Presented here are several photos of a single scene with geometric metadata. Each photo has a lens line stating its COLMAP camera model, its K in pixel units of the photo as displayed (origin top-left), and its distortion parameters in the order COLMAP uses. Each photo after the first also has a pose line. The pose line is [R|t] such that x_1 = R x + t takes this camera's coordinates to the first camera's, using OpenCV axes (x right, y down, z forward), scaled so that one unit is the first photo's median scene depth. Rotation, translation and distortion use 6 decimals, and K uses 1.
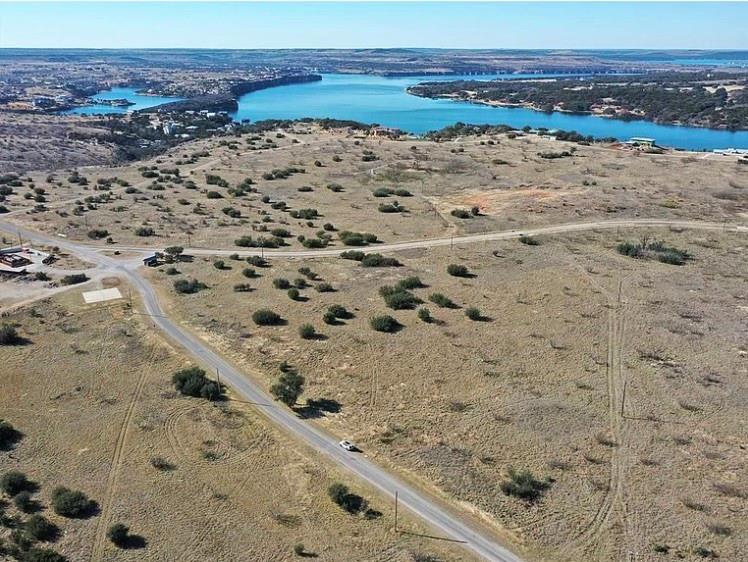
lens RADIAL K [[667.0, 0, 377.5], [0, 667.0, 265.3], [0, 0, 1]] dist [-0.008487, 0.002941]
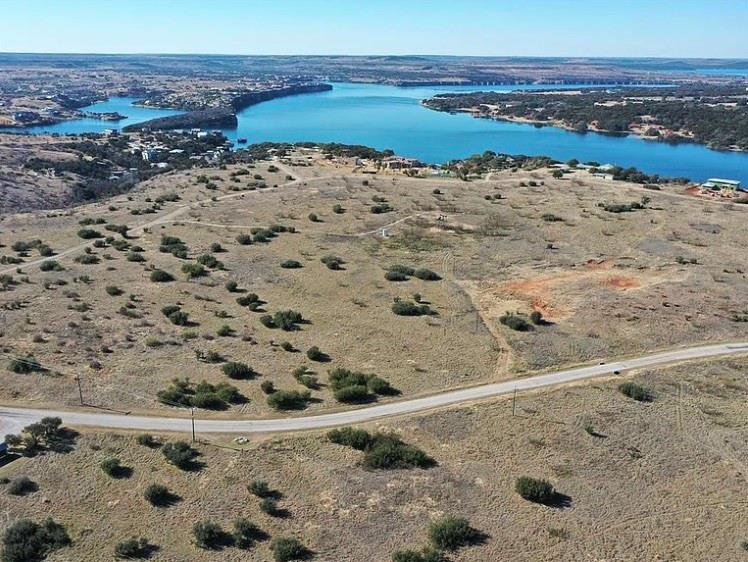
lens RADIAL K [[660.1, 0, 374.0], [0, 660.1, 281.0], [0, 0, 1]] dist [-0.006063, -0.003134]
pose [[0.999680, 0.013745, -0.021236, -0.001346], [-0.013409, 0.999784, 0.015890, -0.049052], [0.021450, -0.015600, 0.999648, 0.129332]]
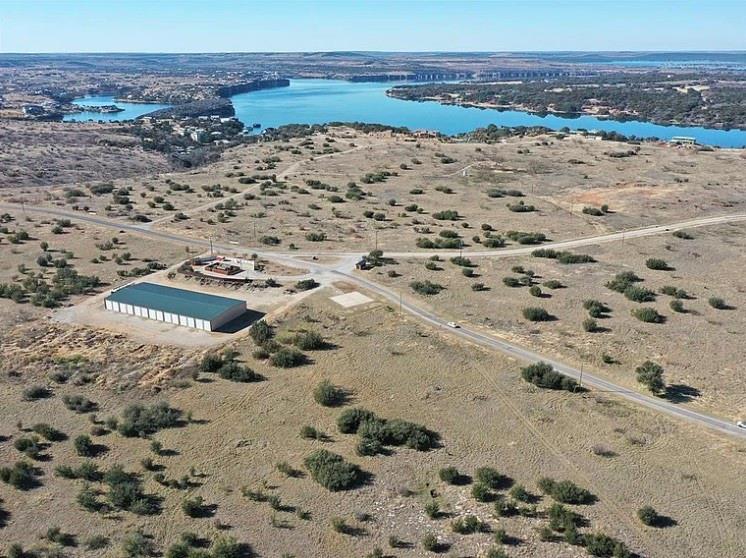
lens RADIAL K [[665.2, 0, 376.5], [0, 665.2, 263.3], [0, 0, 1]] dist [-0.008487, 0.002941]
pose [[0.995804, -0.031730, 0.085831, -0.117673], [0.032273, 0.999467, -0.004947, -0.000859], [-0.085628, 0.007697, 0.996297, -0.002815]]
